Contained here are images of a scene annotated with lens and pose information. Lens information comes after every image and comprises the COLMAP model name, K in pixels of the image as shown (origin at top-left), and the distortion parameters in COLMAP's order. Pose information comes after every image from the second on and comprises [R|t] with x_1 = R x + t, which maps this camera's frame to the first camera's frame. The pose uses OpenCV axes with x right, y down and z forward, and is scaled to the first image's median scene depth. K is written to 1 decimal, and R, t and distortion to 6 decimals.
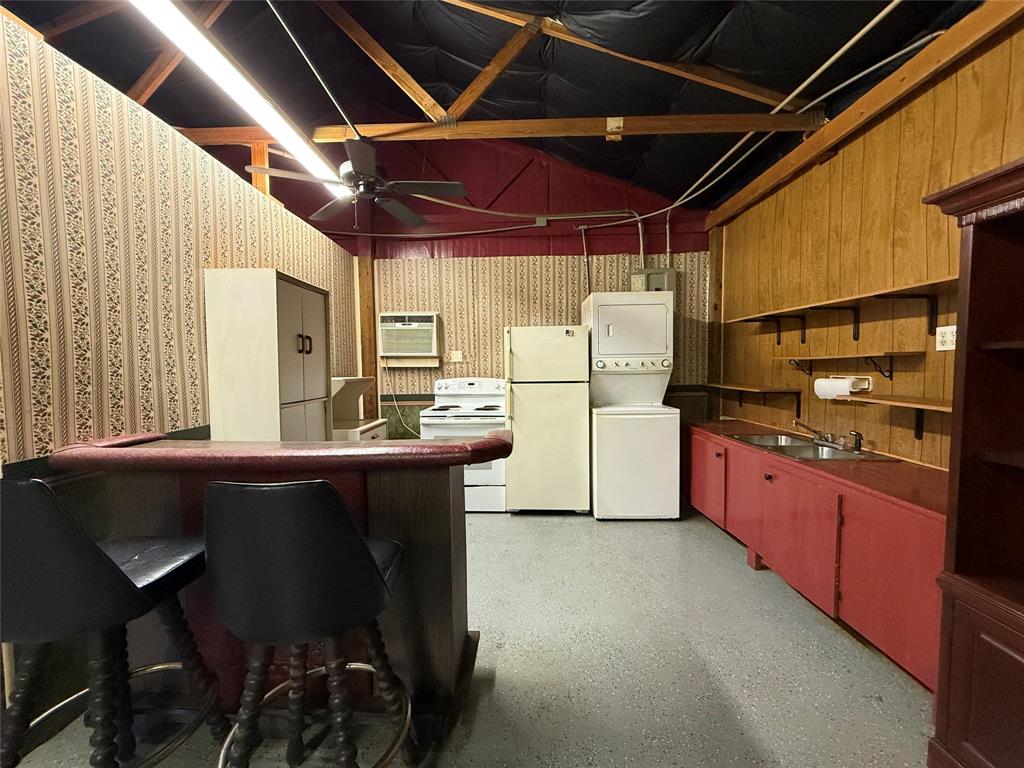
lens RADIAL K [[405.3, 0, 508.1], [0, 405.3, 384.3], [0, 0, 1]] dist [0.002014, 0.000309]
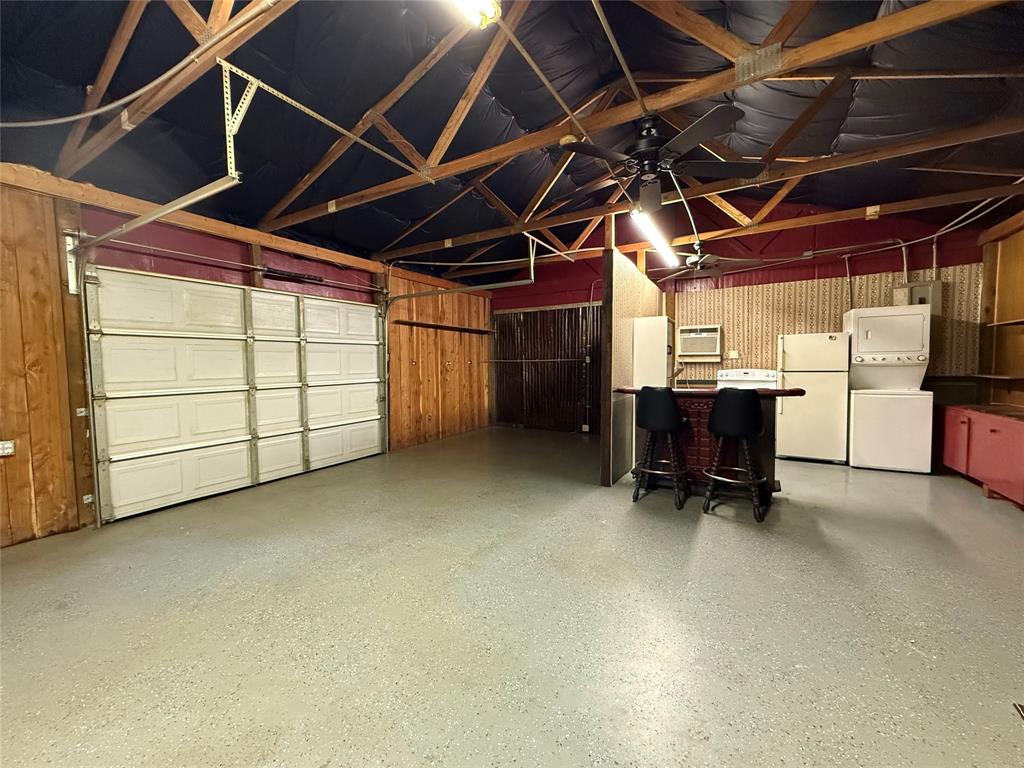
lens RADIAL K [[405.3, 0, 512.4], [0, 405.3, 384.6], [0, 0, 1]] dist [0.002014, 0.000309]
pose [[0.877081, 0.023177, -0.479782, -0.143935], [-0.019224, 0.999729, 0.013150, 0.041934], [0.479957, -0.002310, 0.877289, -0.782834]]
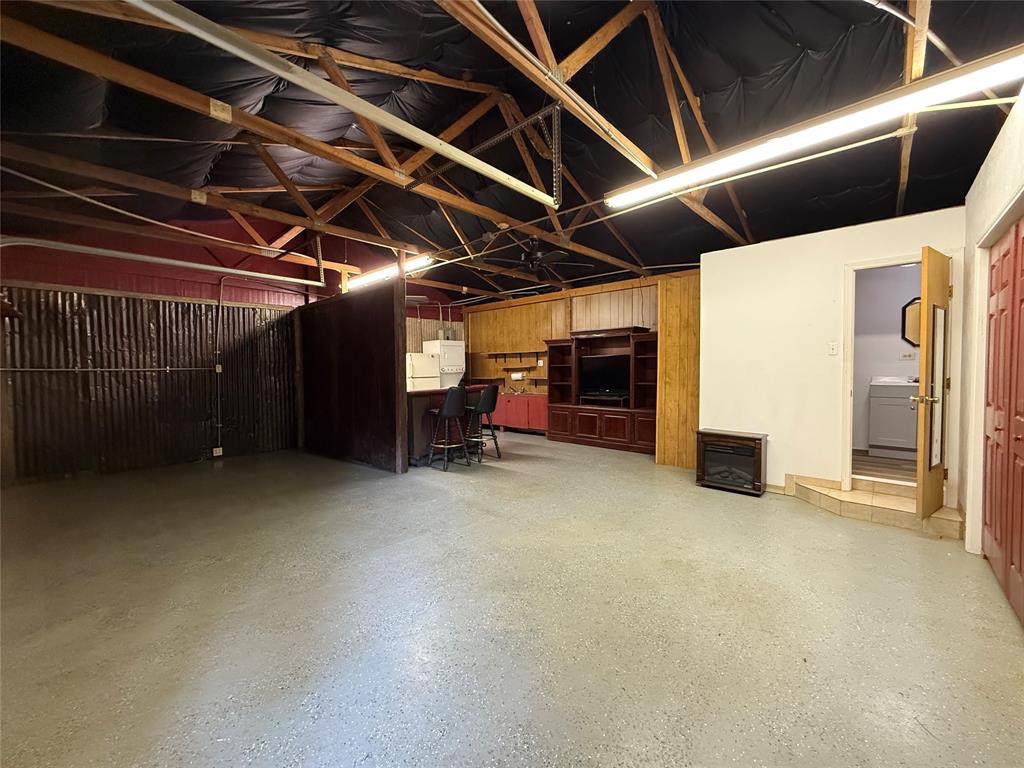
lens RADIAL K [[405.3, 0, 507.0], [0, 405.3, 381.9], [0, 0, 1]] dist [0.002014, 0.000309]
pose [[0.659156, -0.022148, 0.751680, -1.264652], [0.043016, 0.999040, -0.008285, 0.056611], [-0.750775, 0.037795, 0.659476, -0.830222]]
